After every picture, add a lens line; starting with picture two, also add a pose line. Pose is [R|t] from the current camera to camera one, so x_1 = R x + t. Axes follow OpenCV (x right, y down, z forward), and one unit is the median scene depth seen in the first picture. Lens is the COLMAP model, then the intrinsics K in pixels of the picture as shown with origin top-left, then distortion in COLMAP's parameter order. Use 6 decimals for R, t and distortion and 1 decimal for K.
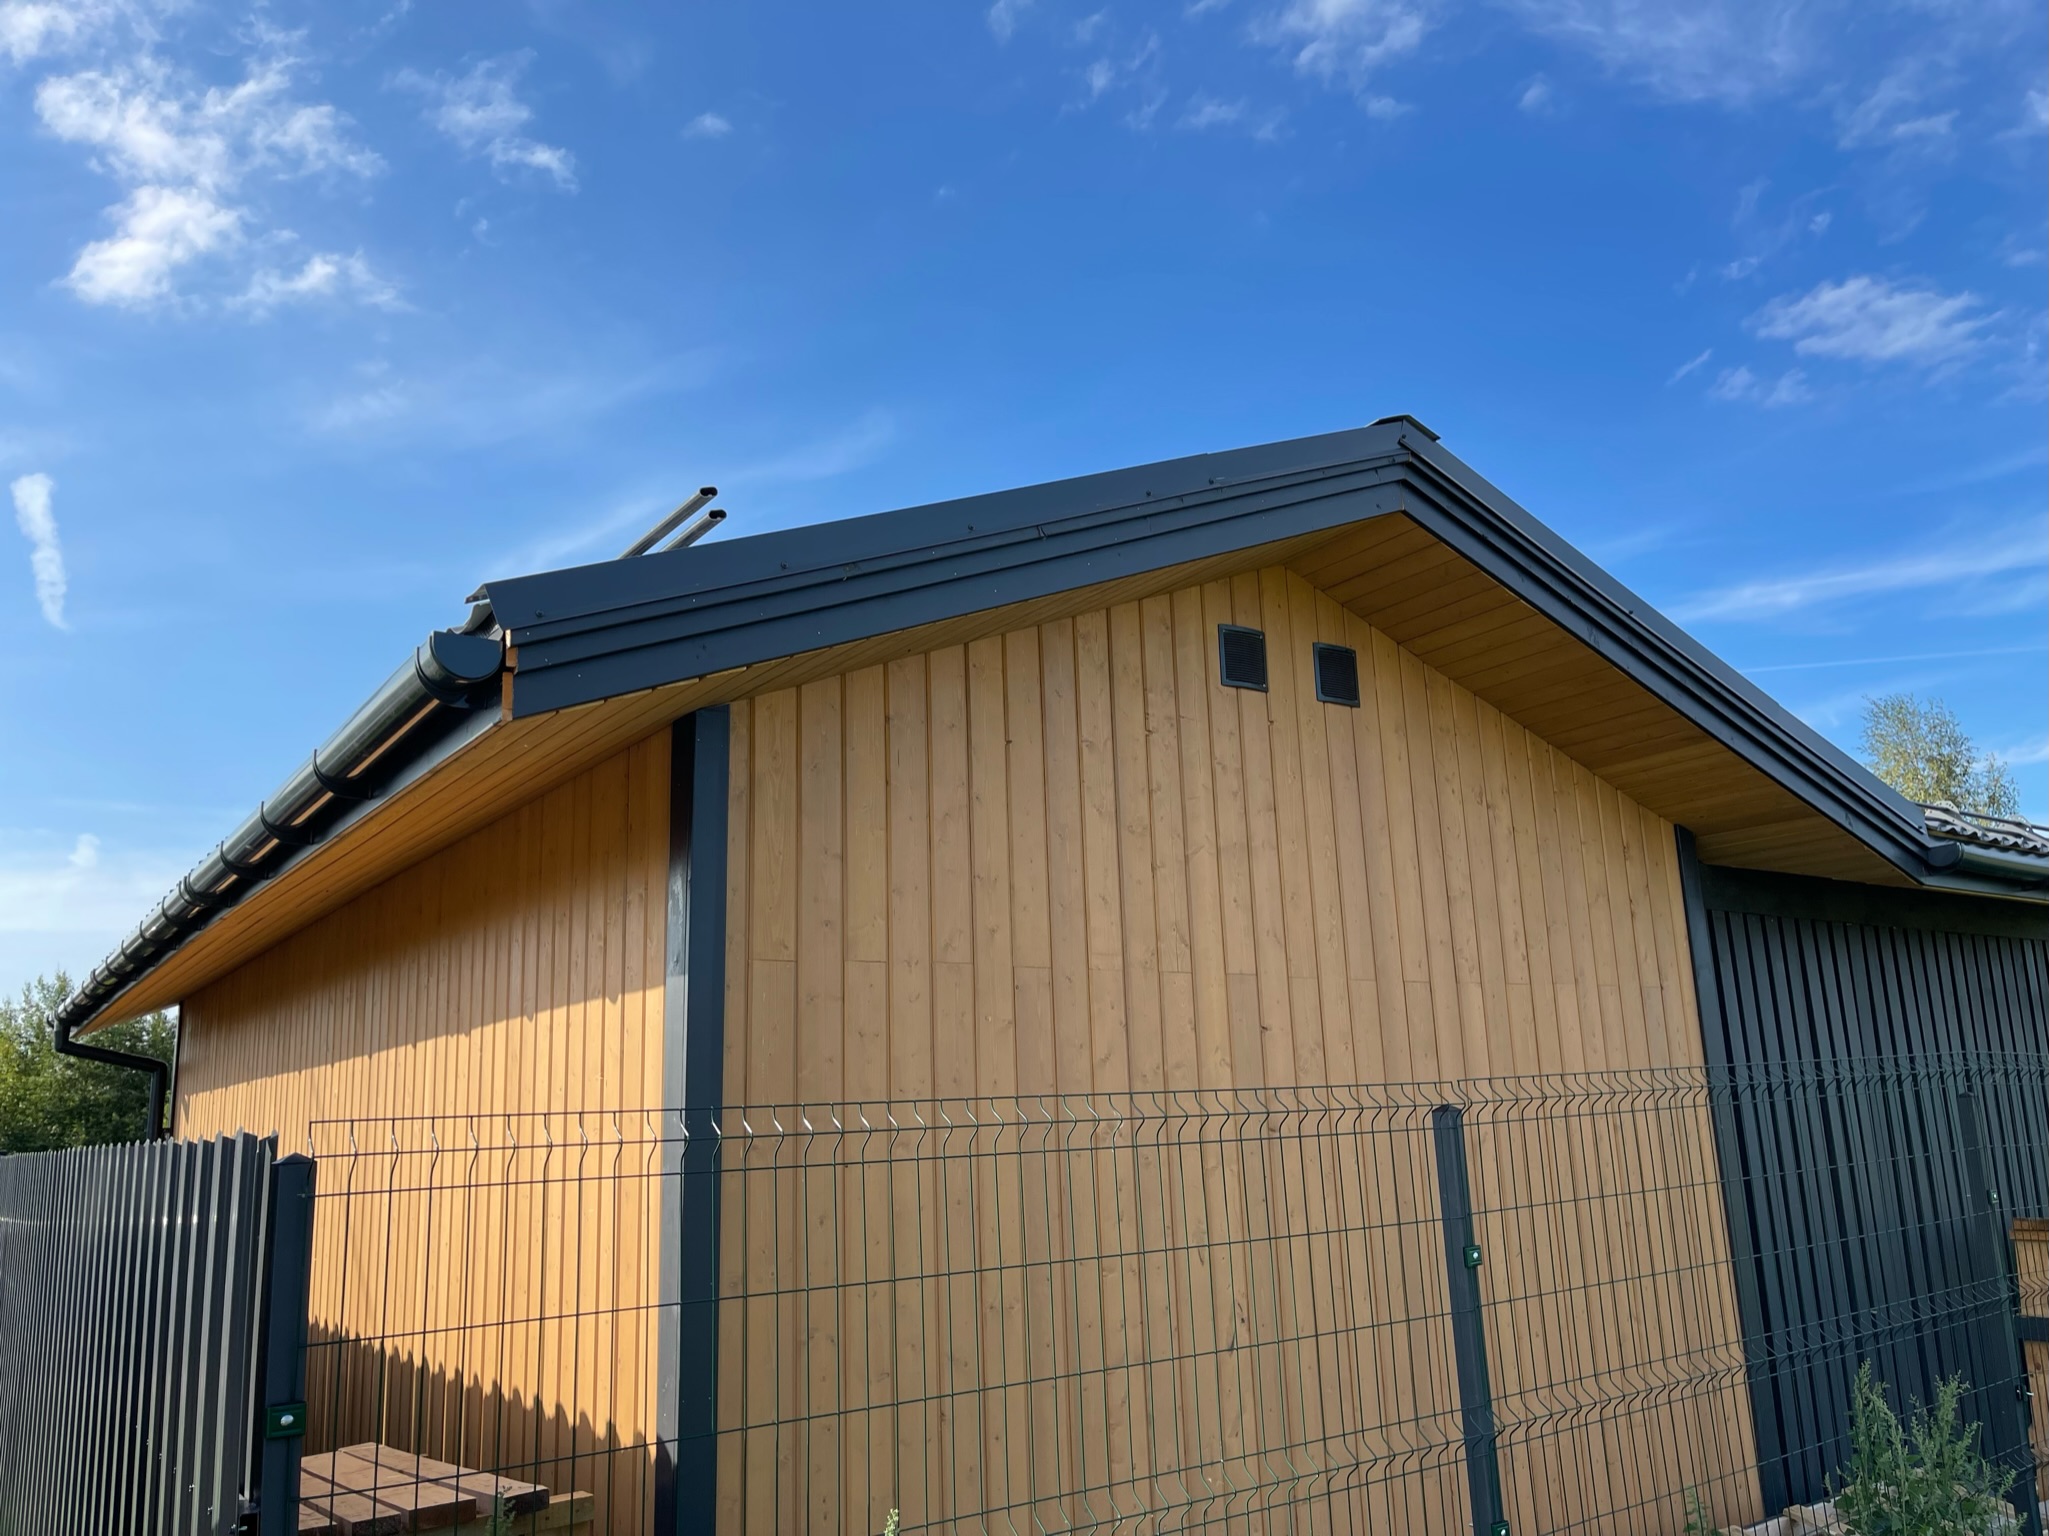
lens RADIAL K [[1657.7, 0, 1053.5], [0, 1657.7, 768.4], [0, 0, 1]] dist [0.091676, -0.192430]
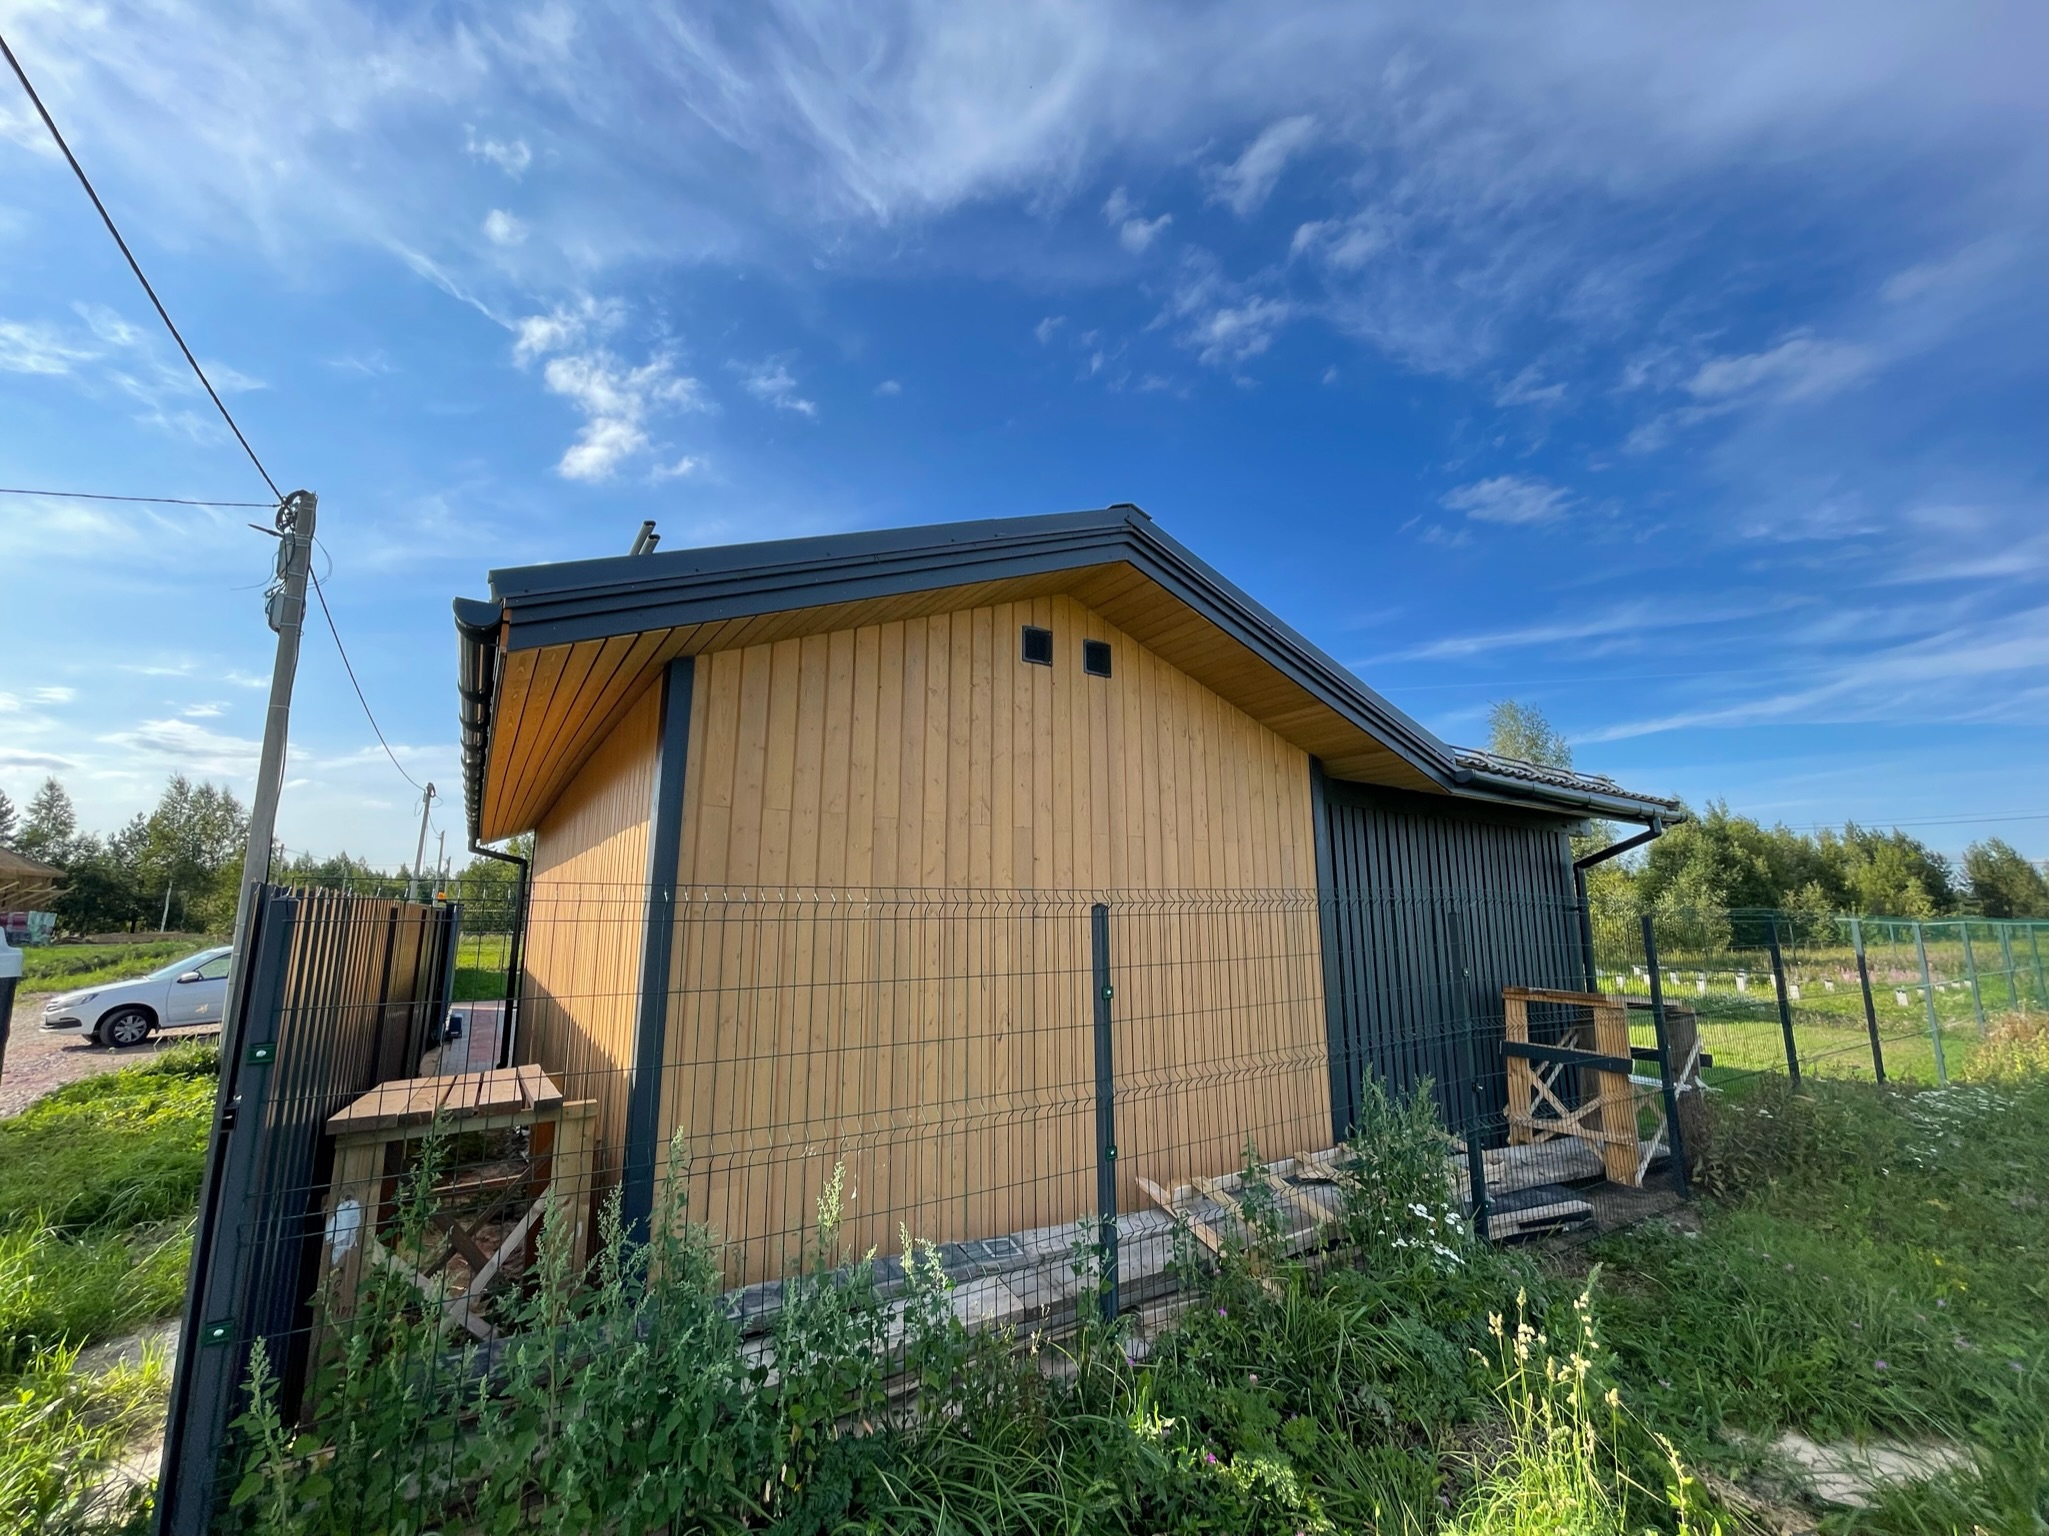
lens RADIAL K [[865.2, 0, 1024.5], [0, 865.2, 768.0], [0, 0, 1]] dist [-0.020439, -0.000047]
pose [[0.997821, 0.030089, -0.058725, 0.149575], [-0.027704, 0.998775, 0.041011, 0.022471], [0.059887, -0.039295, 0.997431, 0.095458]]
